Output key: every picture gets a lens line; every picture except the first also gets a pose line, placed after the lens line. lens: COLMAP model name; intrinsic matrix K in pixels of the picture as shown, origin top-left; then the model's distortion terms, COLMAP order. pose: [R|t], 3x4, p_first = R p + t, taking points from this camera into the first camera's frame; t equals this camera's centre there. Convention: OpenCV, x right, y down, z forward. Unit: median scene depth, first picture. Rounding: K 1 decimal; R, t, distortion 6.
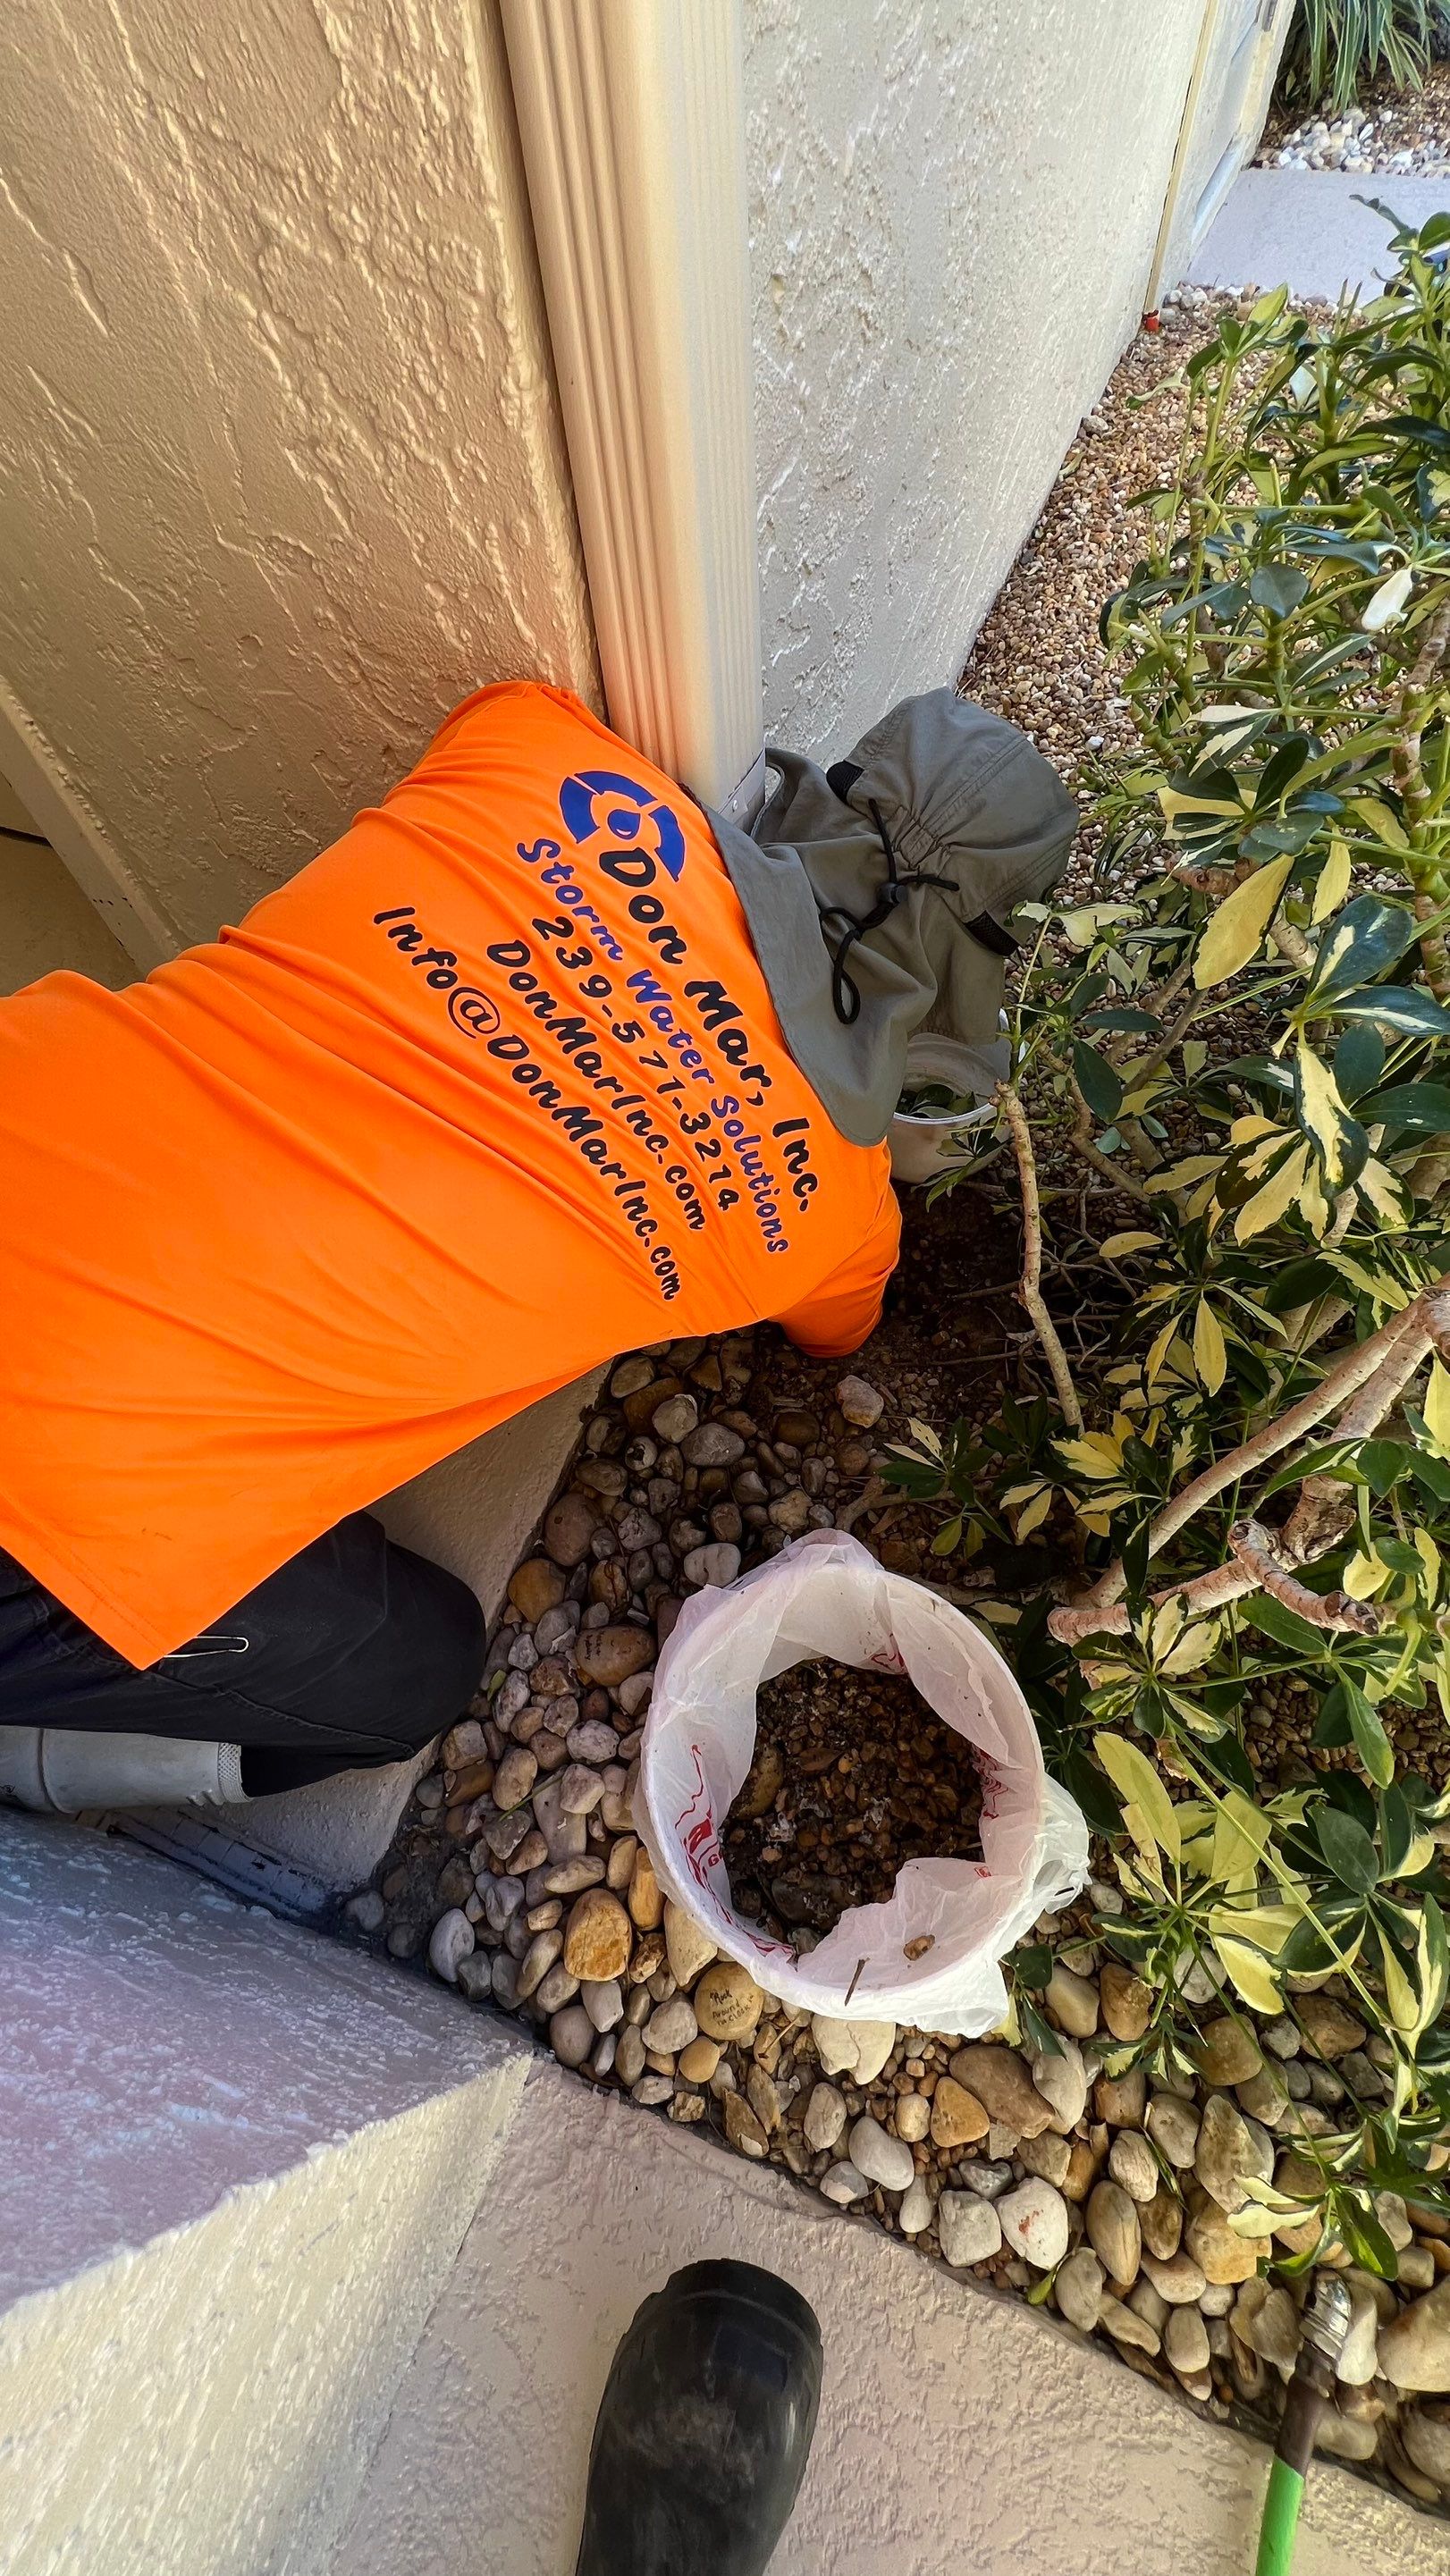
lens RADIAL K [[1034.7, 0, 728.5], [0, 1034.7, 1281.5], [0, 0, 1]] dist [-0.002342, 0.000404]
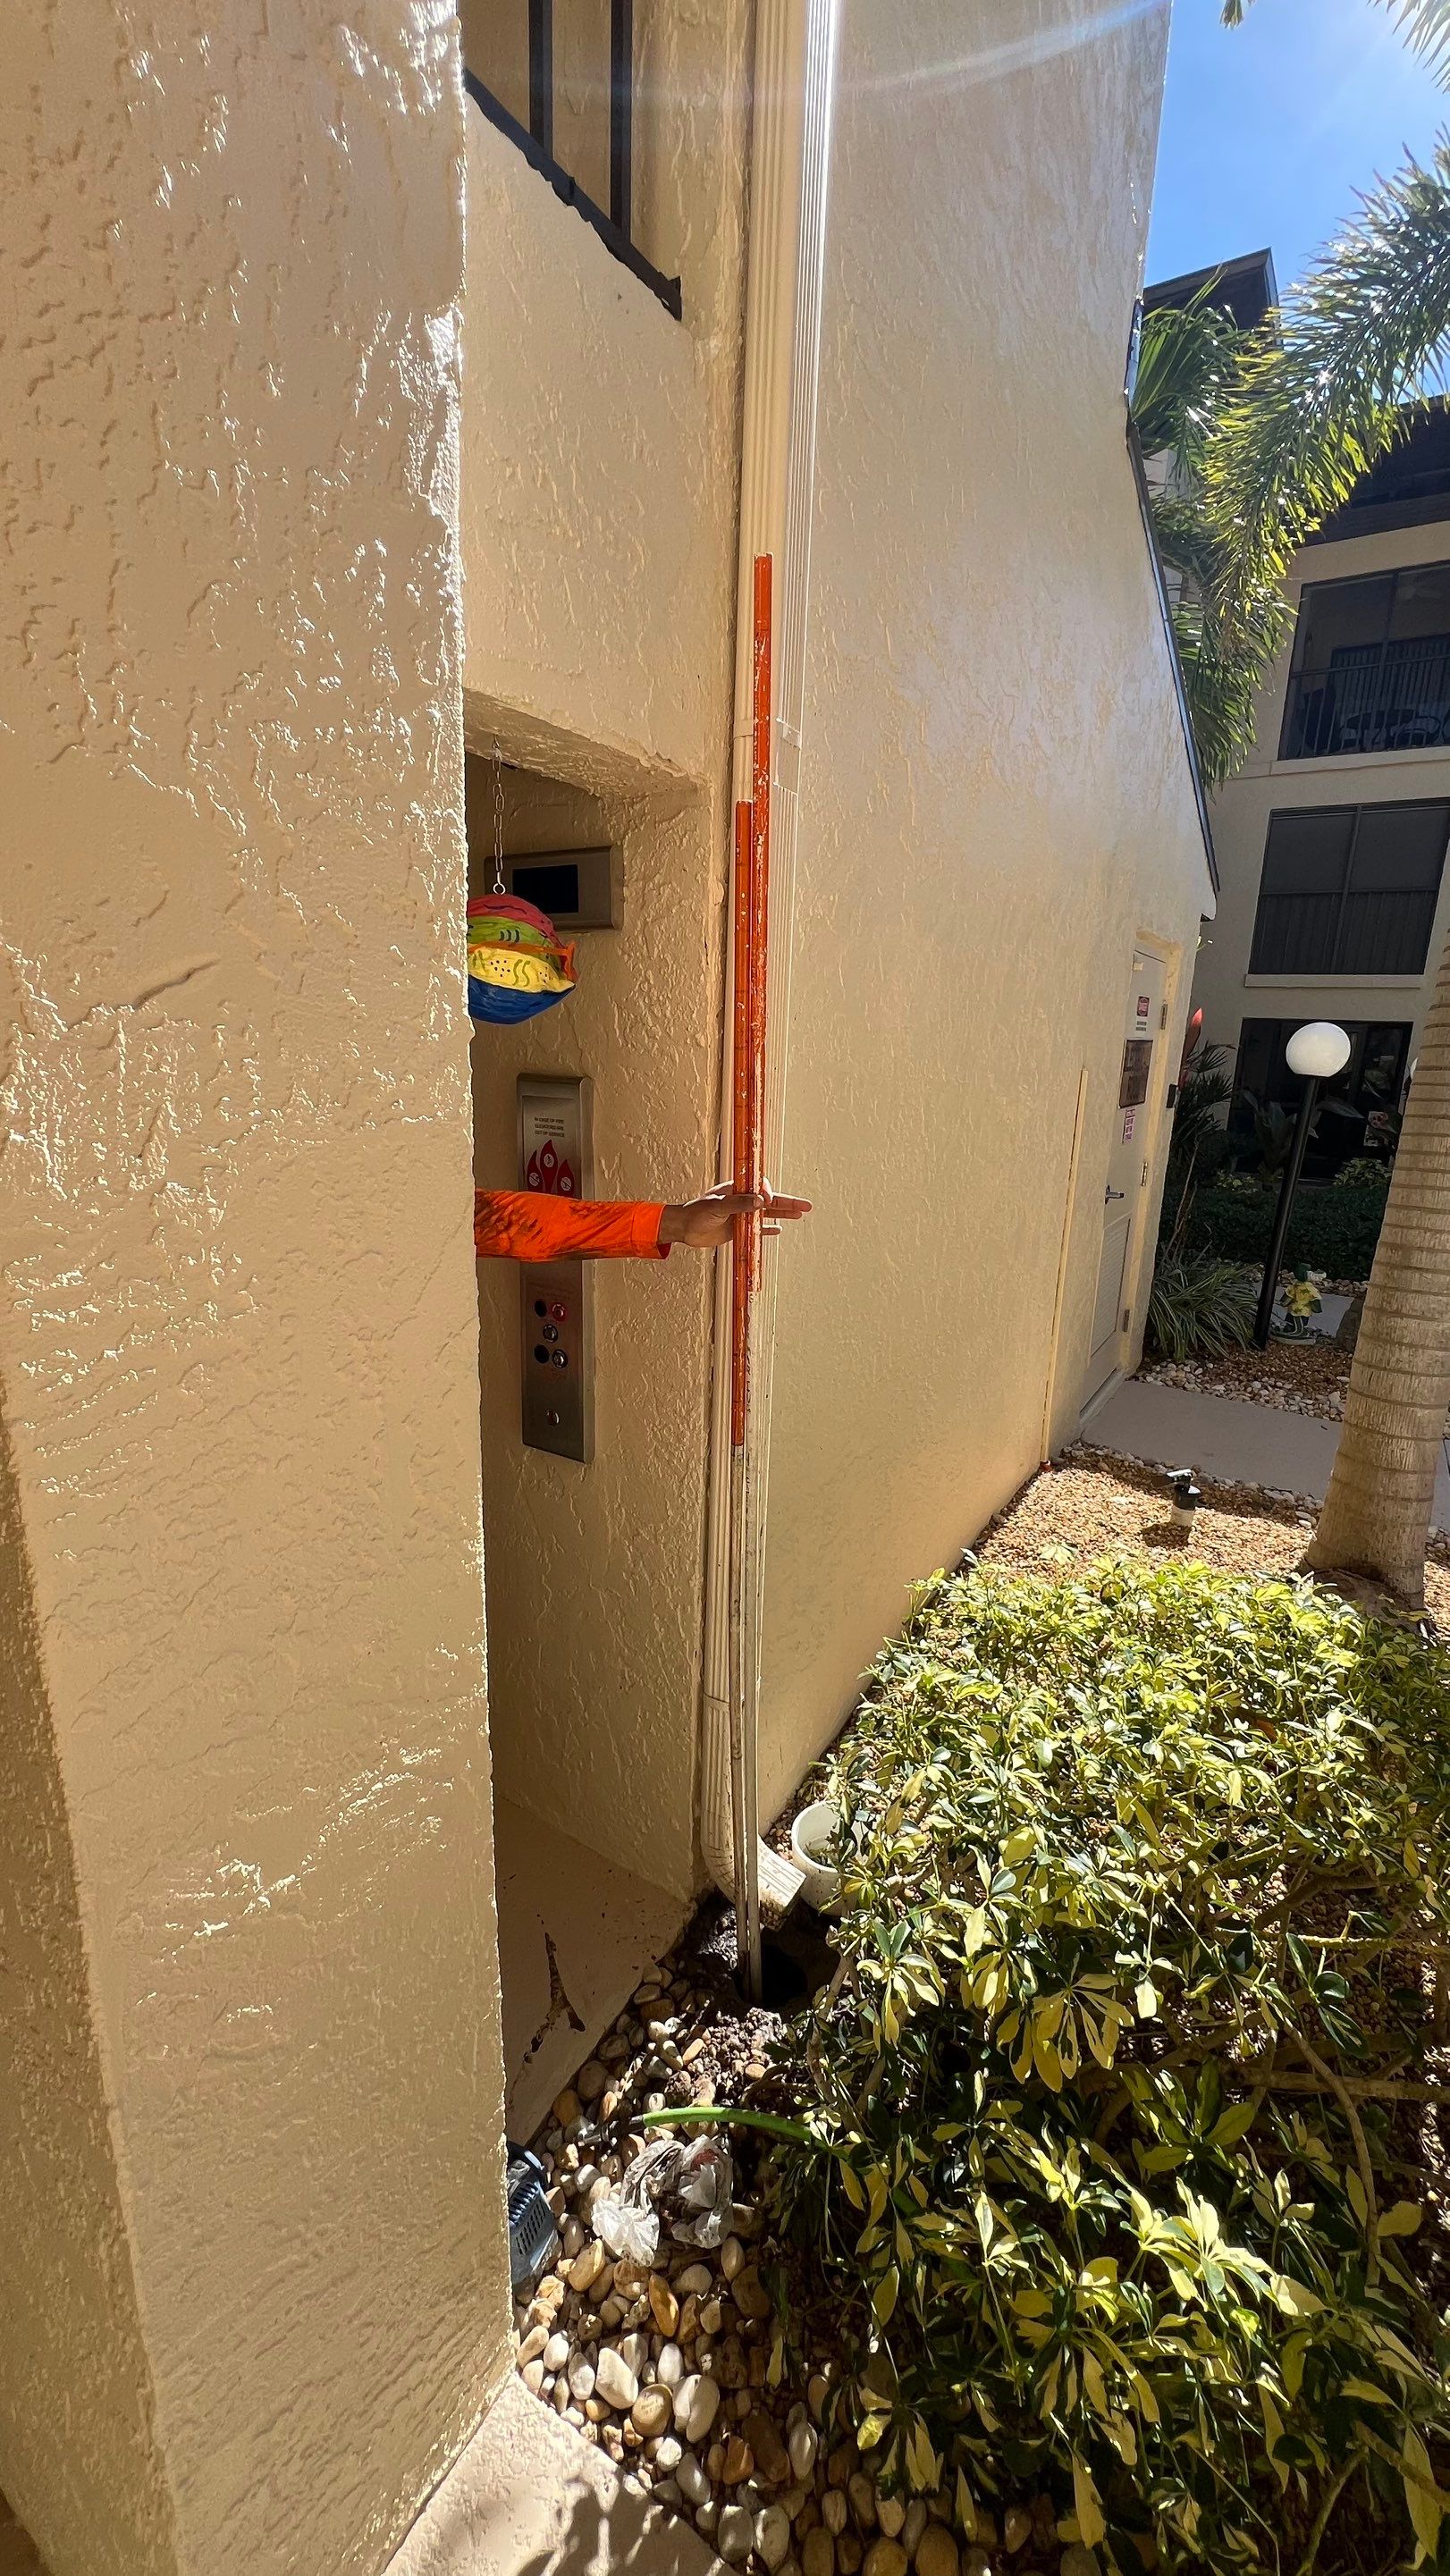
lens RADIAL K [[1034.7, 0, 728.5], [0, 1034.7, 1281.5], [0, 0, 1]] dist [-0.002342, 0.000404]
pose [[0.983970, 0.119269, -0.132579, 0.194392], [-0.178034, 0.699953, -0.691643, 0.640387], [0.010308, 0.704159, 0.709967, -1.658745]]
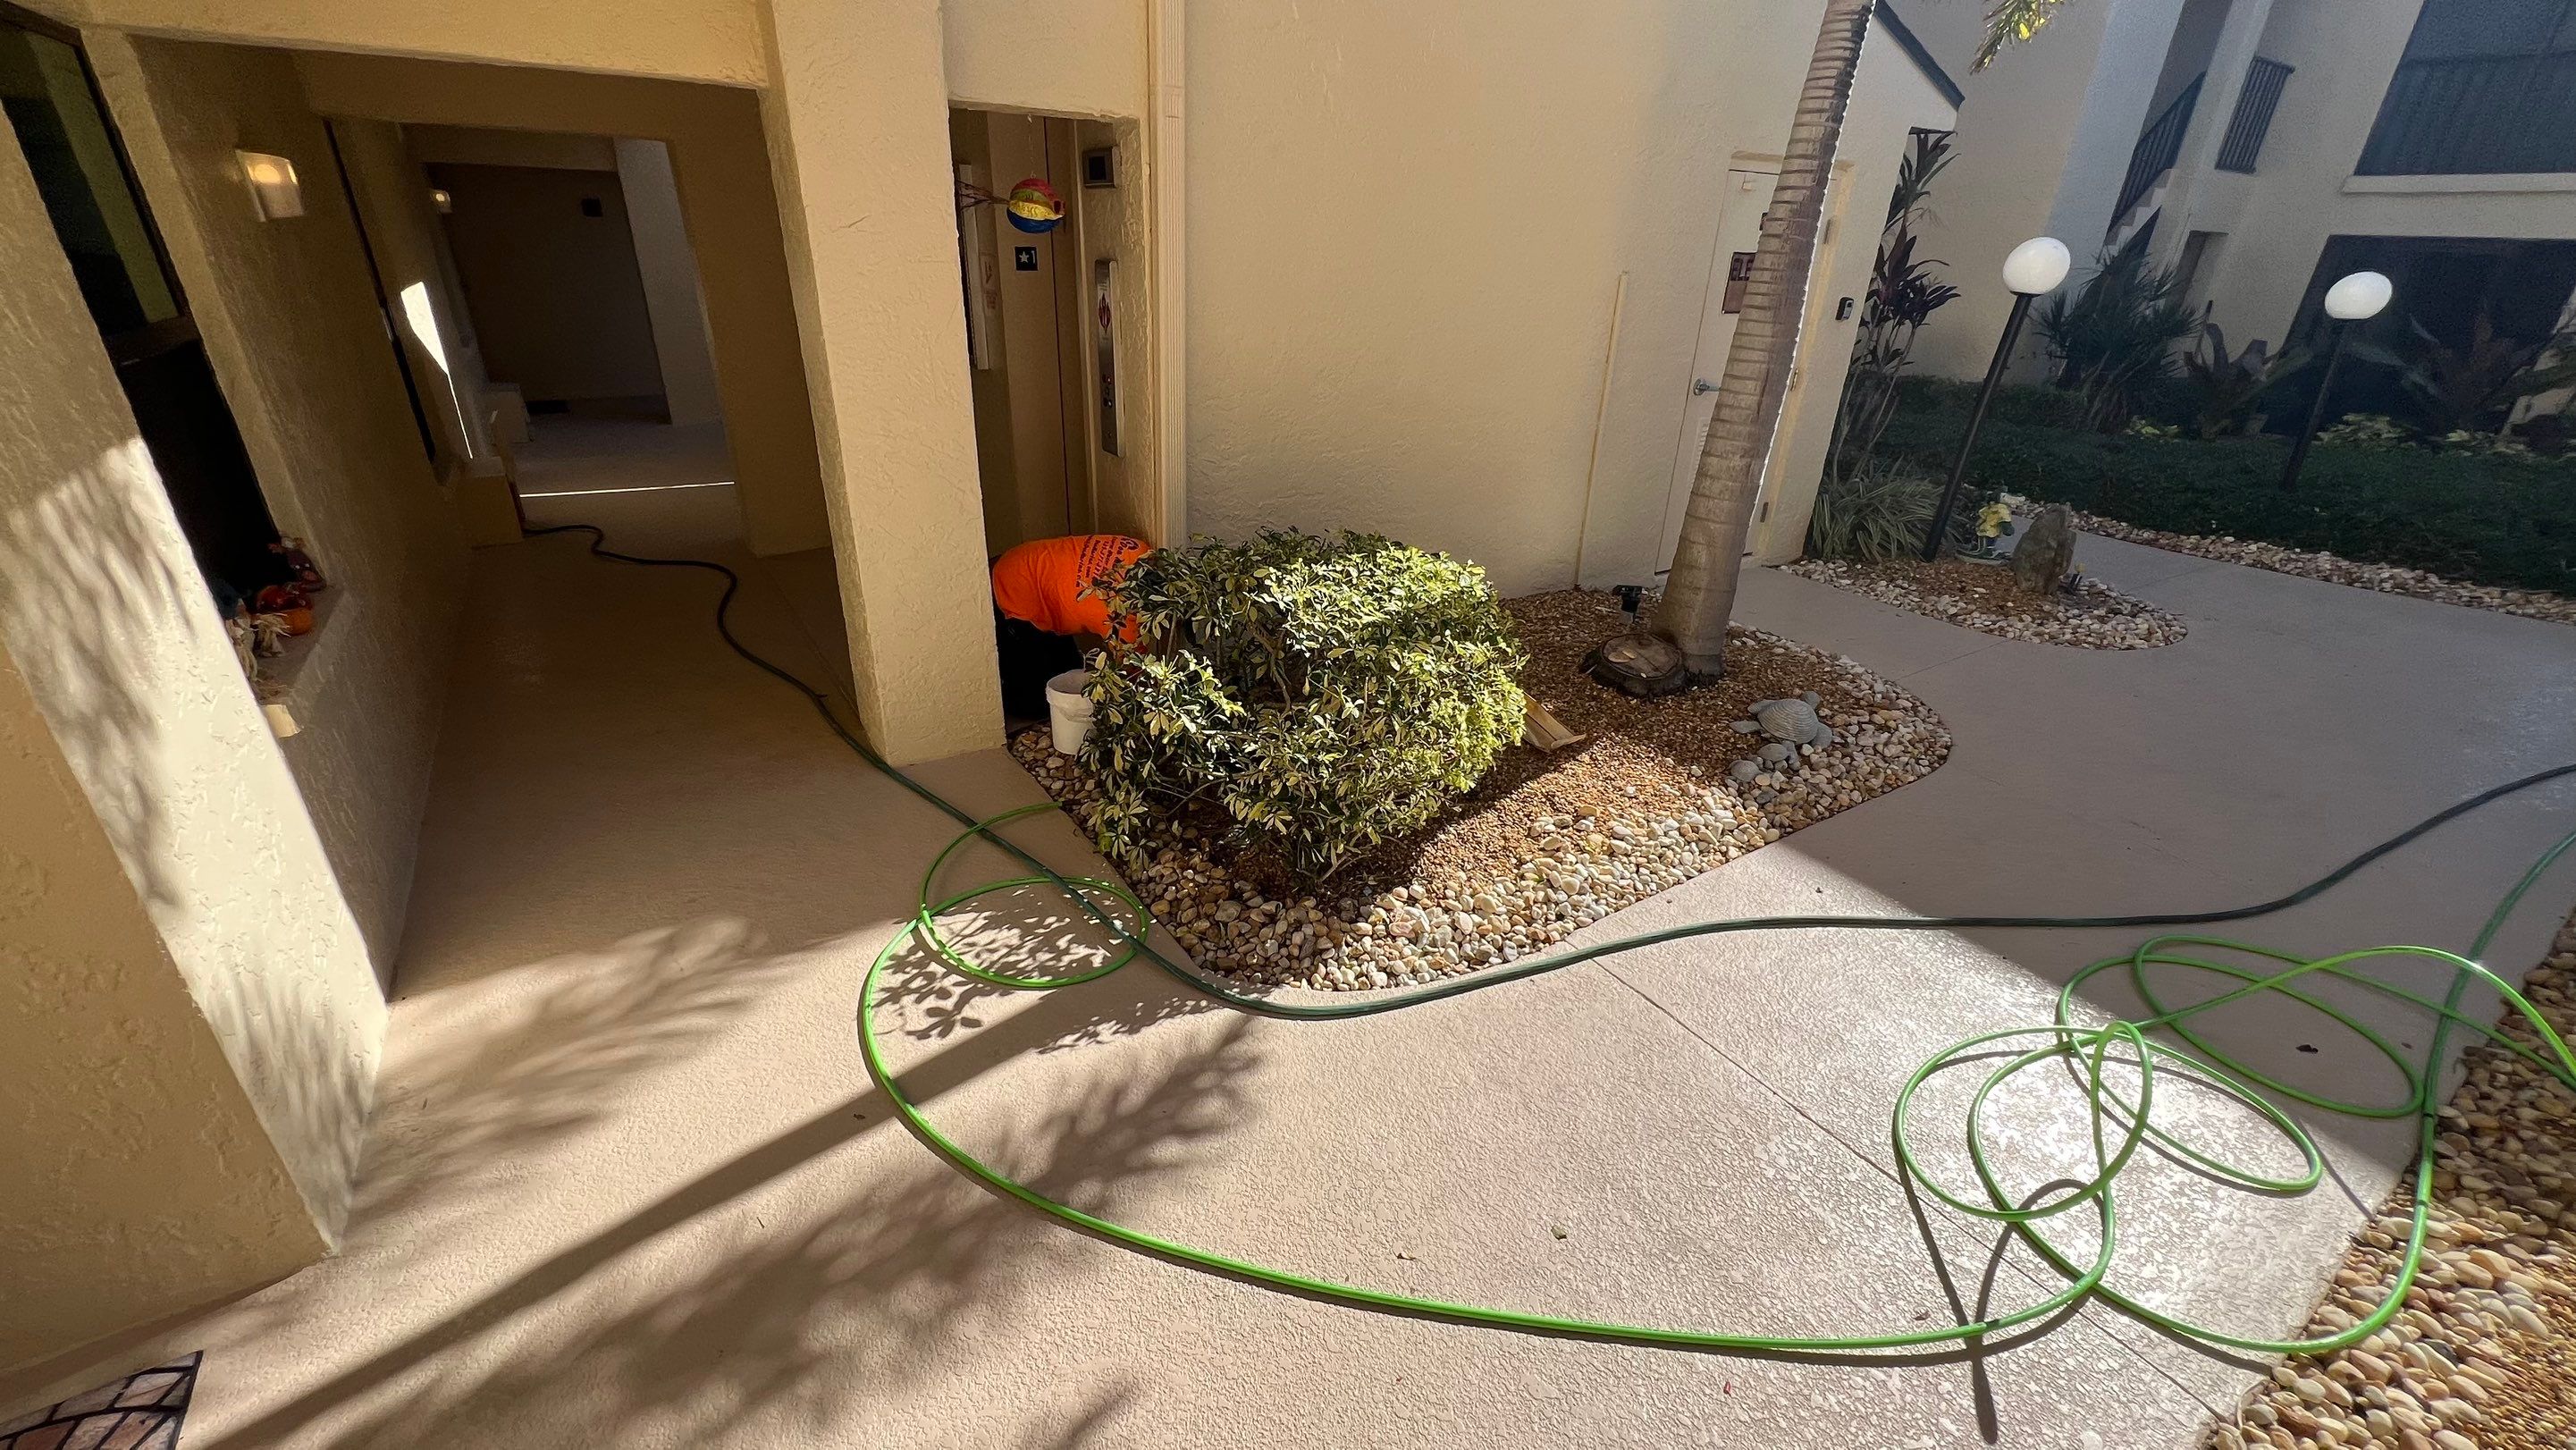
lens RADIAL K [[1034.7, 0, 1274.6], [0, 1034.7, 711.2], [0, 0, 1]] dist [-0.002342, 0.000404]
pose [[0.817554, 0.310813, -0.484769, 3.466264], [-0.526209, 0.745167, -0.409672, 2.116303], [0.233903, 0.590018, 0.772766, -2.801355]]
